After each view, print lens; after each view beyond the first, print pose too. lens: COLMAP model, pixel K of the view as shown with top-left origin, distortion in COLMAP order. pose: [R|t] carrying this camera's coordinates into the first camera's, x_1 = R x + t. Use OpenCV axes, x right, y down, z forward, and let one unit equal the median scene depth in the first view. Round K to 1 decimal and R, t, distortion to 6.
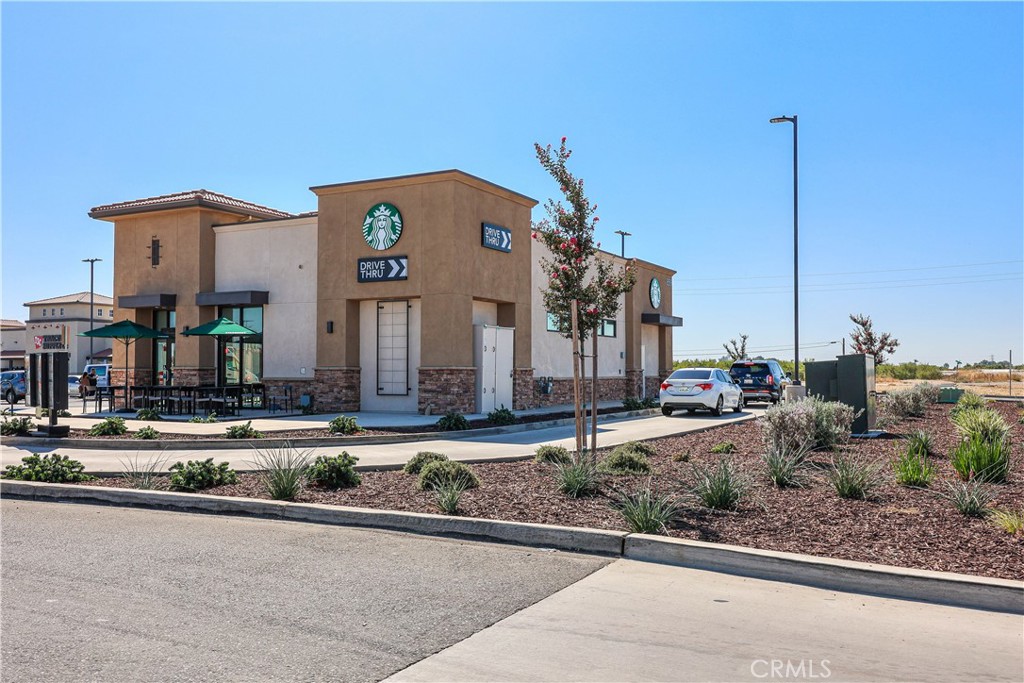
lens RADIAL K [[874.7, 0, 512.0], [0, 874.7, 341.5], [0, 0, 1]] dist [-0.004081, -0.003331]
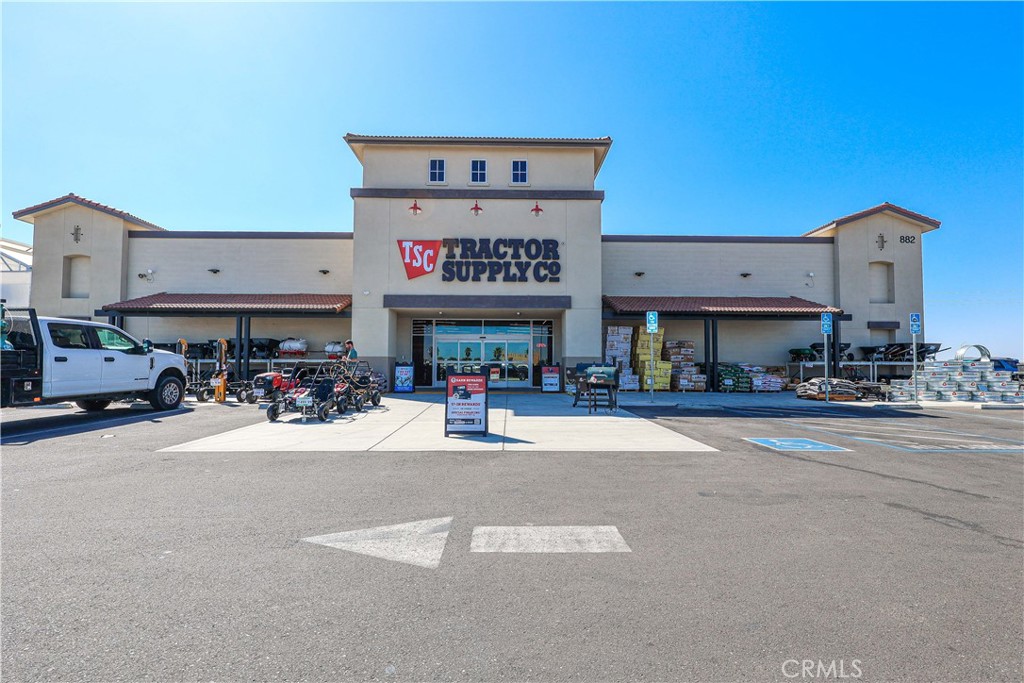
lens RADIAL K [[419.8, 0, 512.0], [0, 419.8, 341.5], [0, 0, 1]] dist [-0.000044, -0.000015]
pose [[0.863640, 0.024365, 0.503519, -0.585046], [-0.016448, 0.999661, -0.020162, 0.033210], [-0.503840, 0.009131, 0.863749, 0.847162]]
